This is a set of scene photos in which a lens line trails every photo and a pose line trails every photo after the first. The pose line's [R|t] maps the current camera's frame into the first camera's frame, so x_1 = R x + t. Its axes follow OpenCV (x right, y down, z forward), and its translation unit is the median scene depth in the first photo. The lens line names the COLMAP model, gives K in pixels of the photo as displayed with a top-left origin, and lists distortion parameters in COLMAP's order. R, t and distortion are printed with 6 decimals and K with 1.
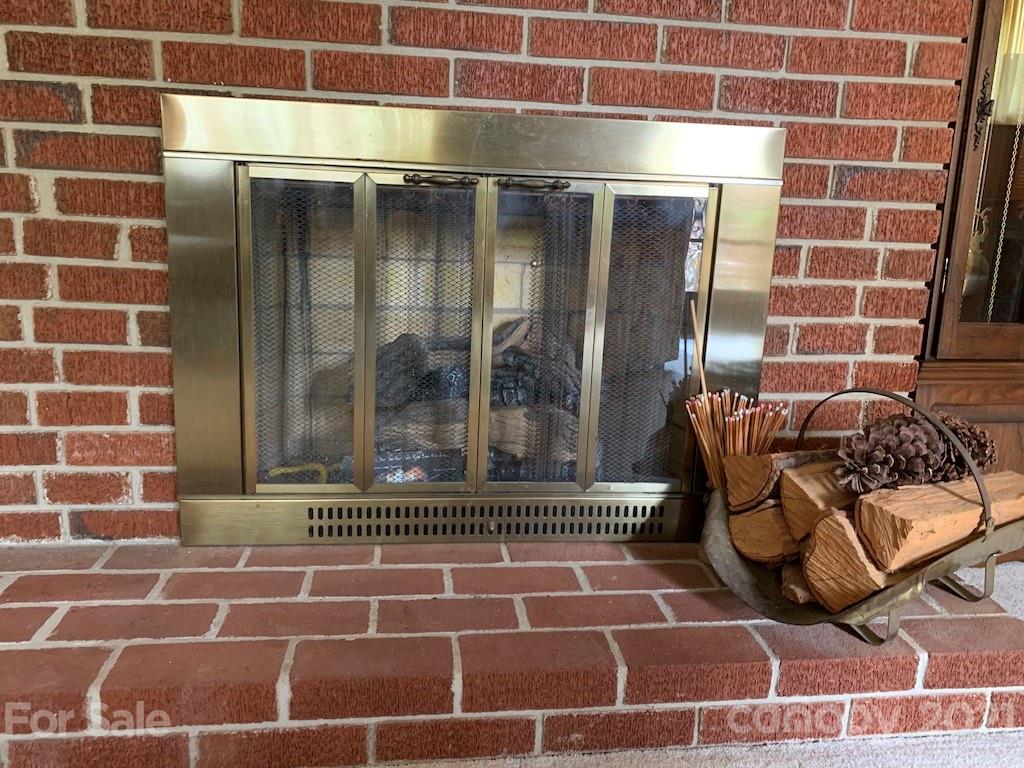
lens RADIAL K [[776.7, 0, 524.1], [0, 776.7, 371.2], [0, 0, 1]] dist [0.009103, 0.000538]
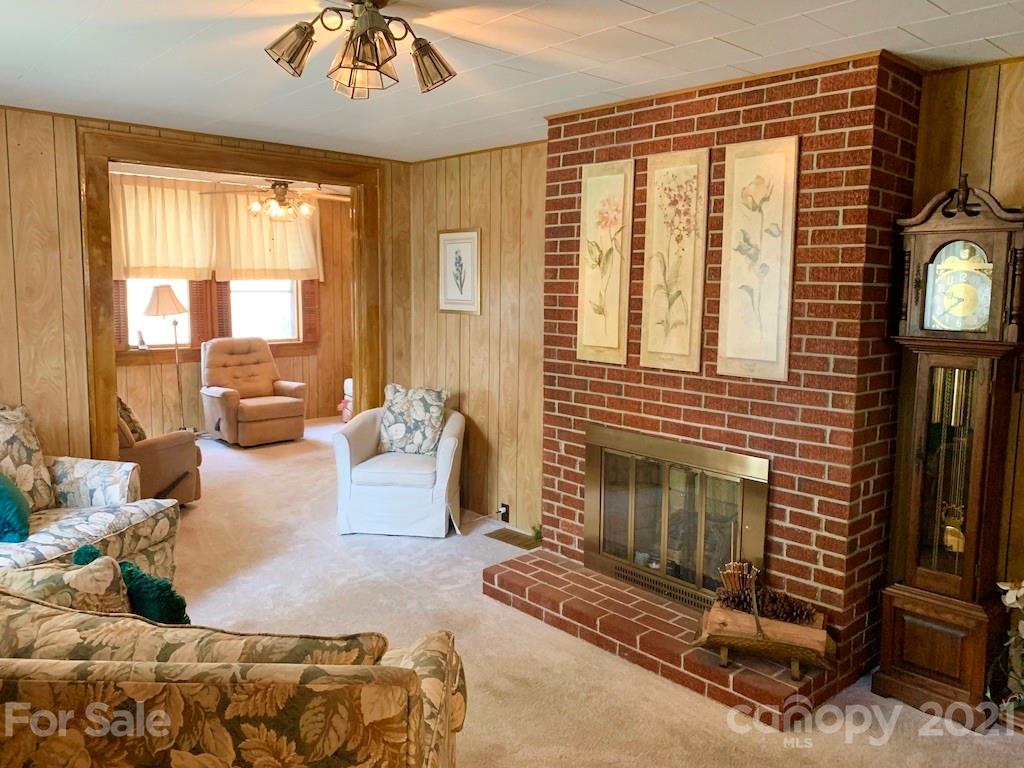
lens RADIAL K [[781.8, 0, 516.7], [0, 781.8, 367.8], [0, 0, 1]] dist [0.043503, -0.071543]
pose [[0.579832, 0.060996, -0.812450, 1.843092], [-0.151547, 0.987865, -0.033992, -0.393387], [0.800518, 0.142834, 0.582039, -1.078913]]
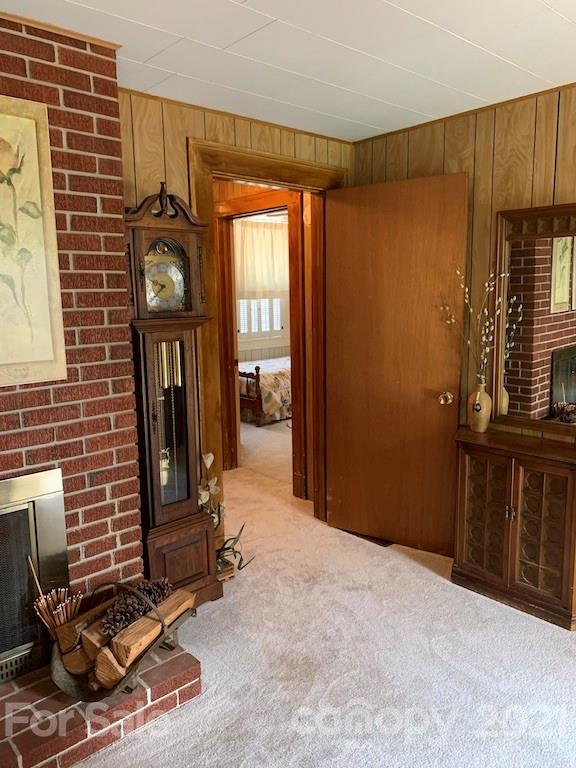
lens RADIAL K [[586.4, 0, 283.6], [0, 586.4, 380.2], [0, 0, 1]] dist [0.043503, -0.071543]
pose [[0.823224, -0.137789, 0.550742, -0.026288], [0.158829, 0.987259, 0.009590, -0.473157], [-0.545046, 0.079579, 0.834621, -0.744518]]
